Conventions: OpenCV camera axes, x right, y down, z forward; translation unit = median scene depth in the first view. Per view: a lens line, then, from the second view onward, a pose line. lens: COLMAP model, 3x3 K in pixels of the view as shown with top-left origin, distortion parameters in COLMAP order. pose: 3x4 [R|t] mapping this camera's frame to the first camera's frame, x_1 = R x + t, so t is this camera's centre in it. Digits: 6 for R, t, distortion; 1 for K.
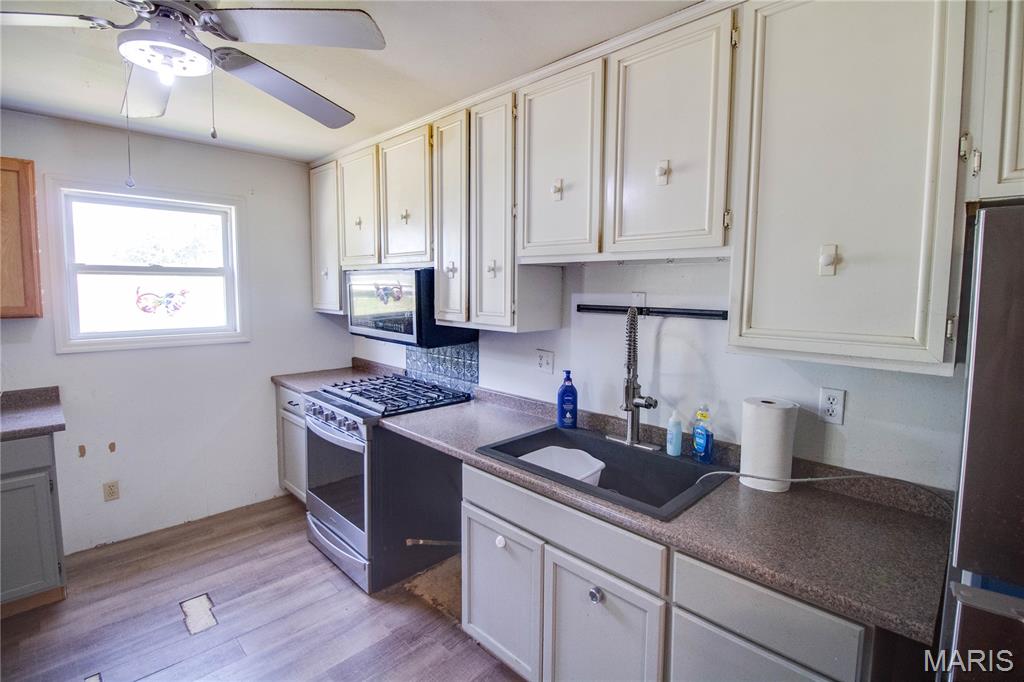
lens RADIAL K [[484.2, 0, 524.0], [0, 484.2, 326.1], [0, 0, 1]] dist [0.001239, -0.014055]
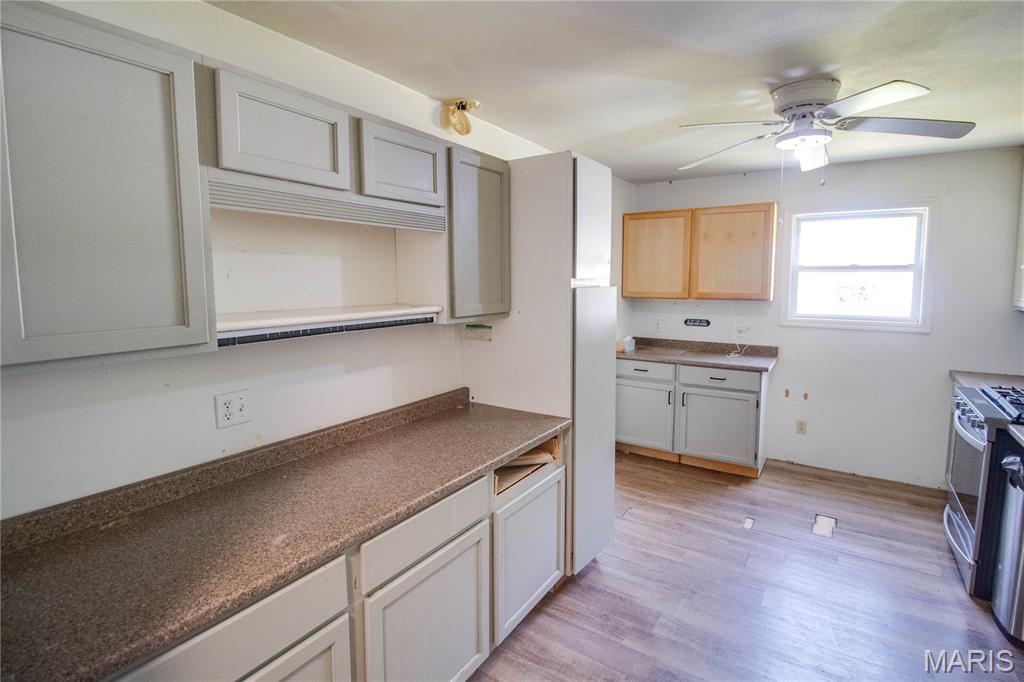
lens RADIAL K [[484.2, 0, 524.0], [0, 484.2, 326.1], [0, 0, 1]] dist [0.001239, -0.014055]
pose [[0.200511, 0.091535, -0.975406, 0.344926], [-0.075628, 0.994101, 0.077743, 0.001561], [0.976768, 0.058180, 0.206251, -0.106894]]
